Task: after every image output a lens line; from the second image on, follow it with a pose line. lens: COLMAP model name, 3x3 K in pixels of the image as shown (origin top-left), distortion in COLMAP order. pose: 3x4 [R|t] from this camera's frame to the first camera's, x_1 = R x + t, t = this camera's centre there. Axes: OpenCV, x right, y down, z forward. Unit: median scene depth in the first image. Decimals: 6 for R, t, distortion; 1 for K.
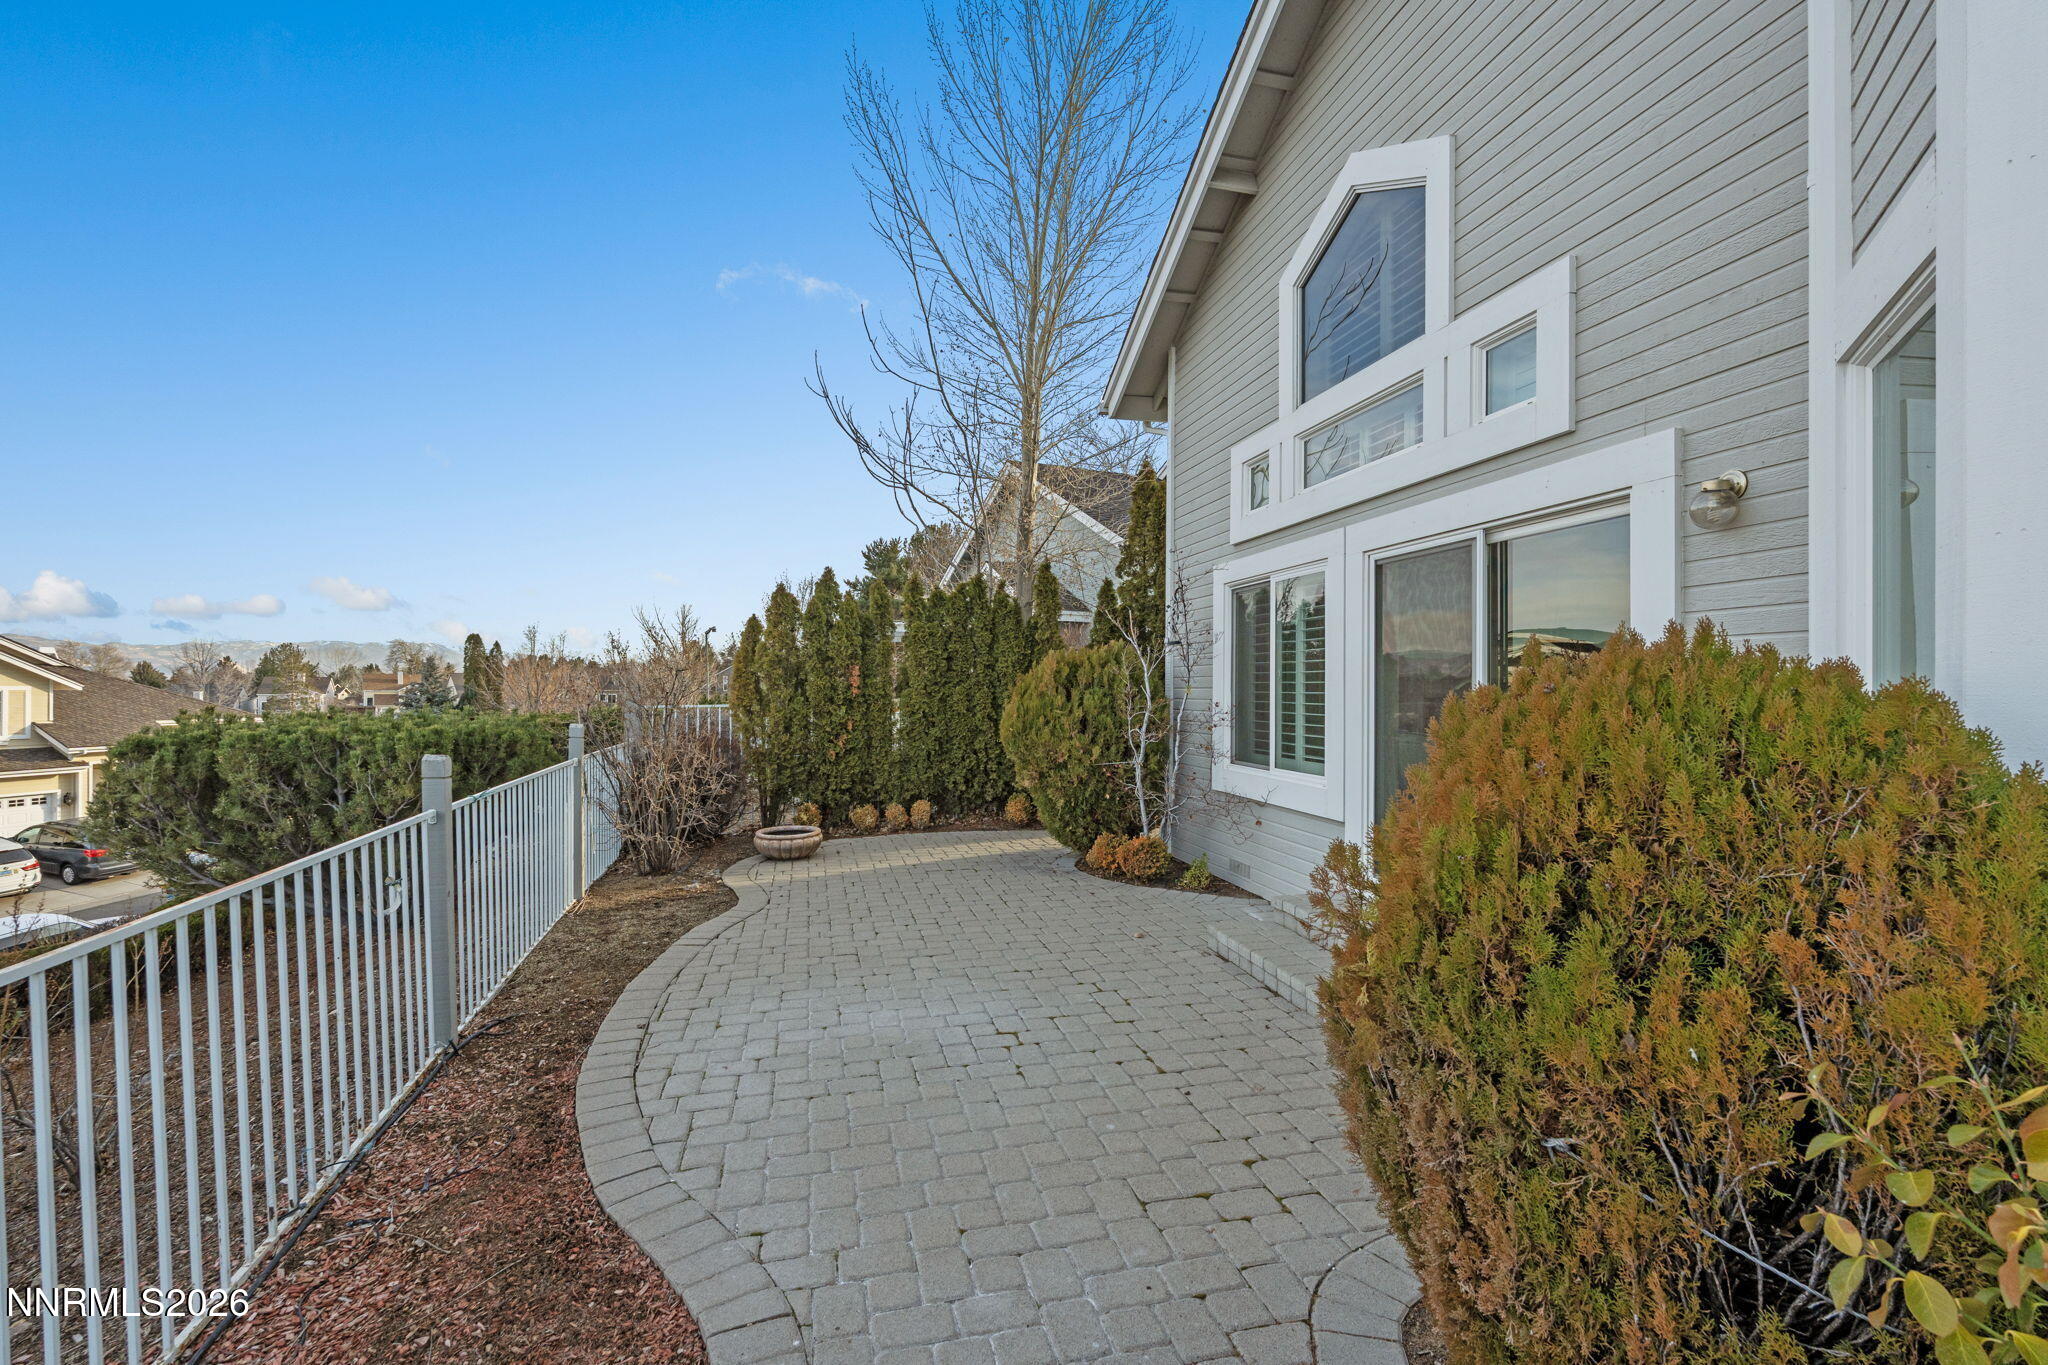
lens RADIAL K [[891.9, 0, 1014.9], [0, 891.9, 685.0], [0, 0, 1]] dist [-0.003692, 0.000274]
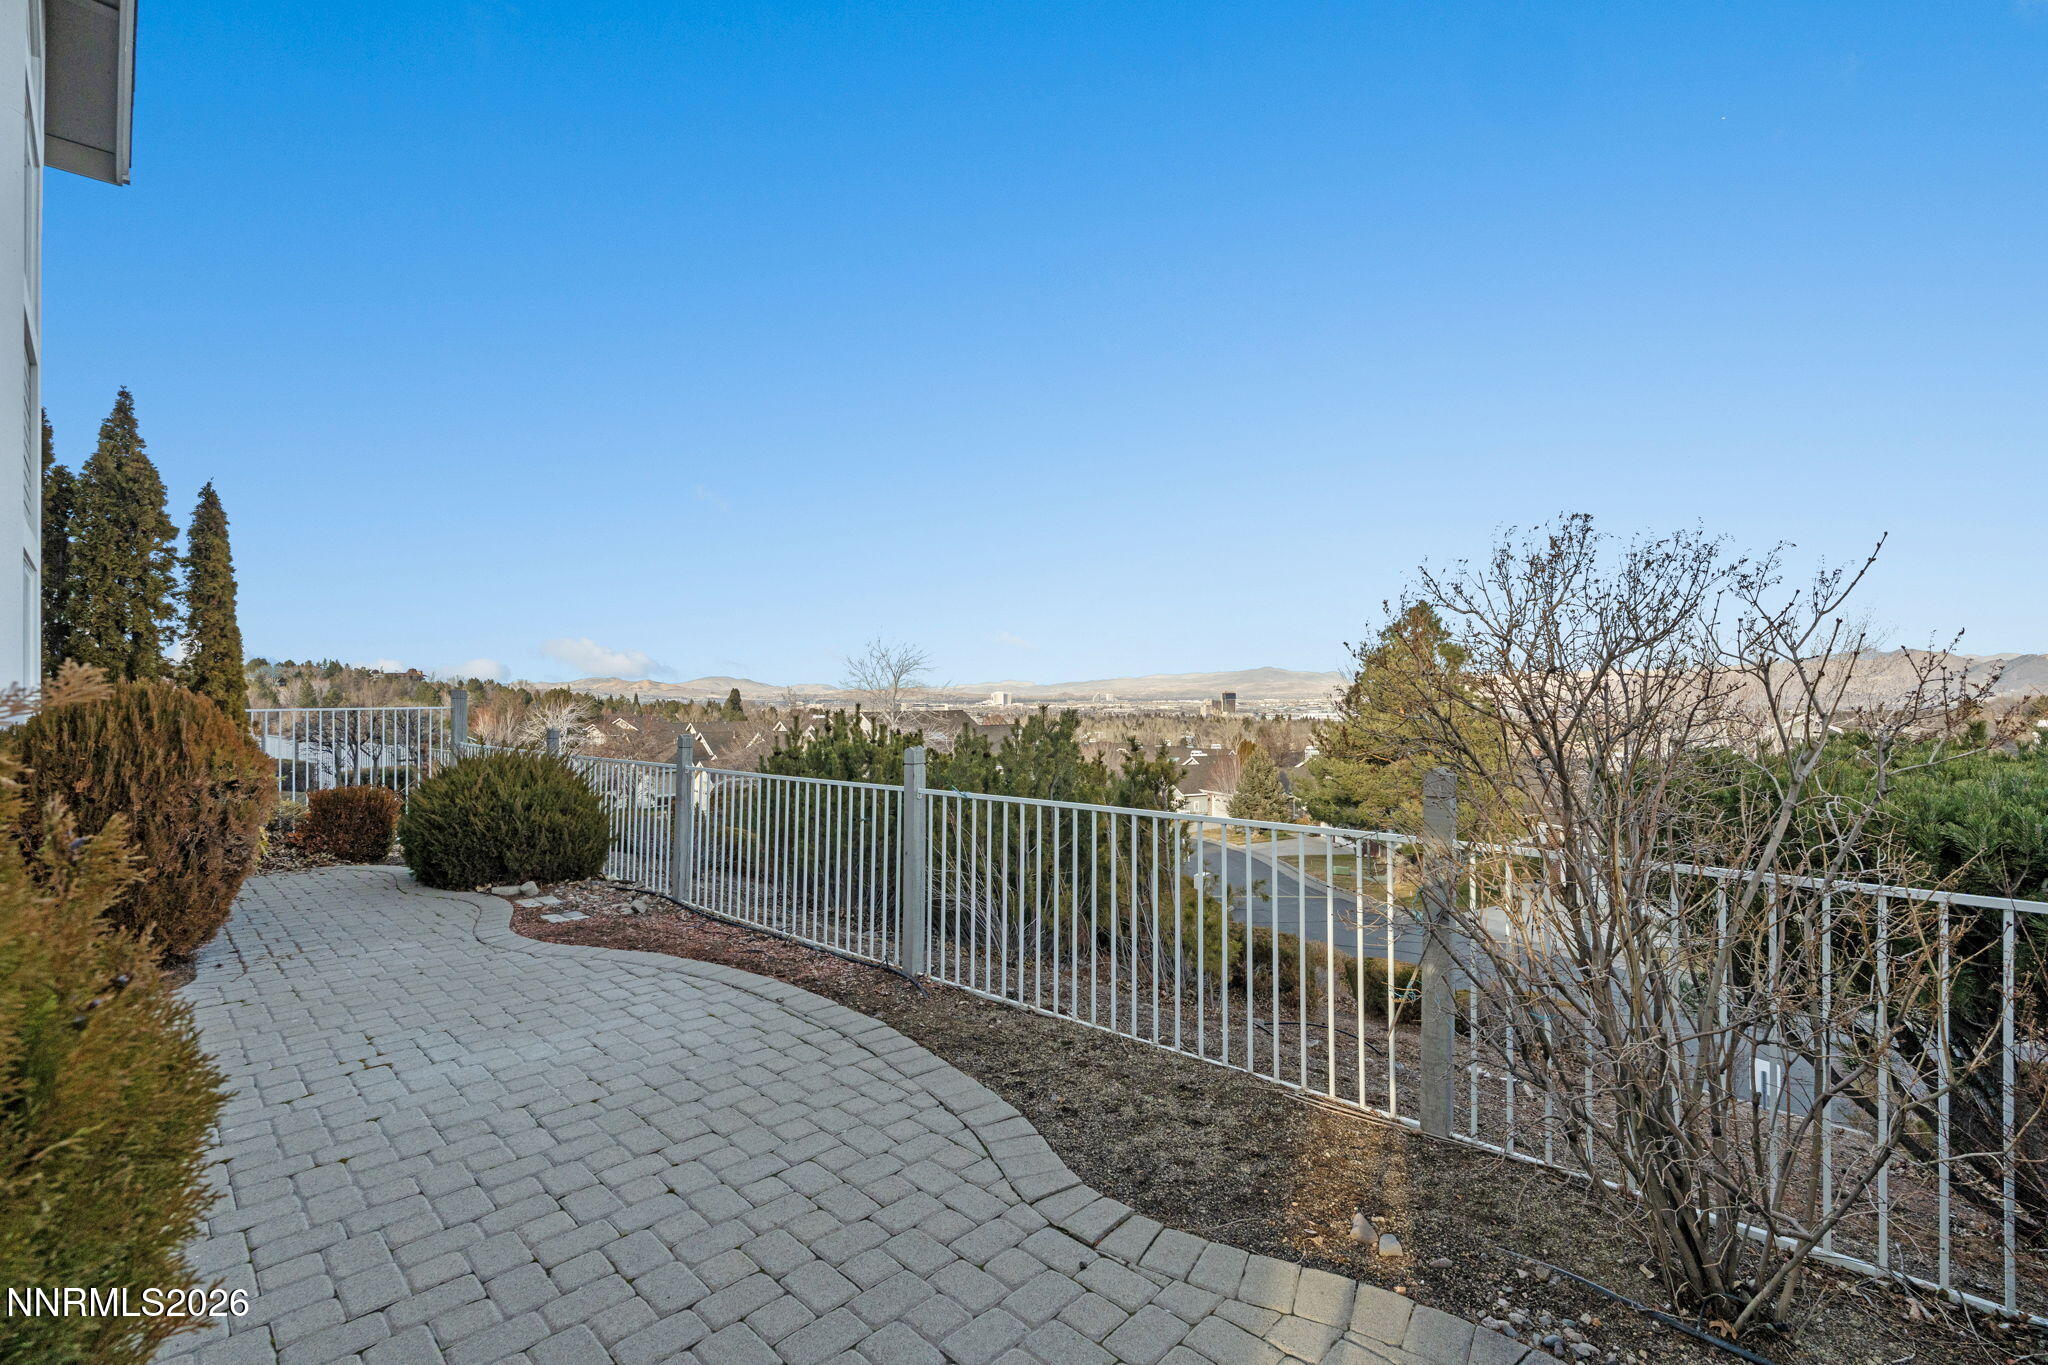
lens RADIAL K [[891.9, 0, 1014.9], [0, 891.9, 685.0], [0, 0, 1]] dist [-0.003692, 0.000274]
pose [[-0.843568, 0.000938, -0.537022, -0.069259], [0.009340, 0.999873, -0.012924, 0.007473], [0.536941, -0.015918, -0.843469, 2.064463]]
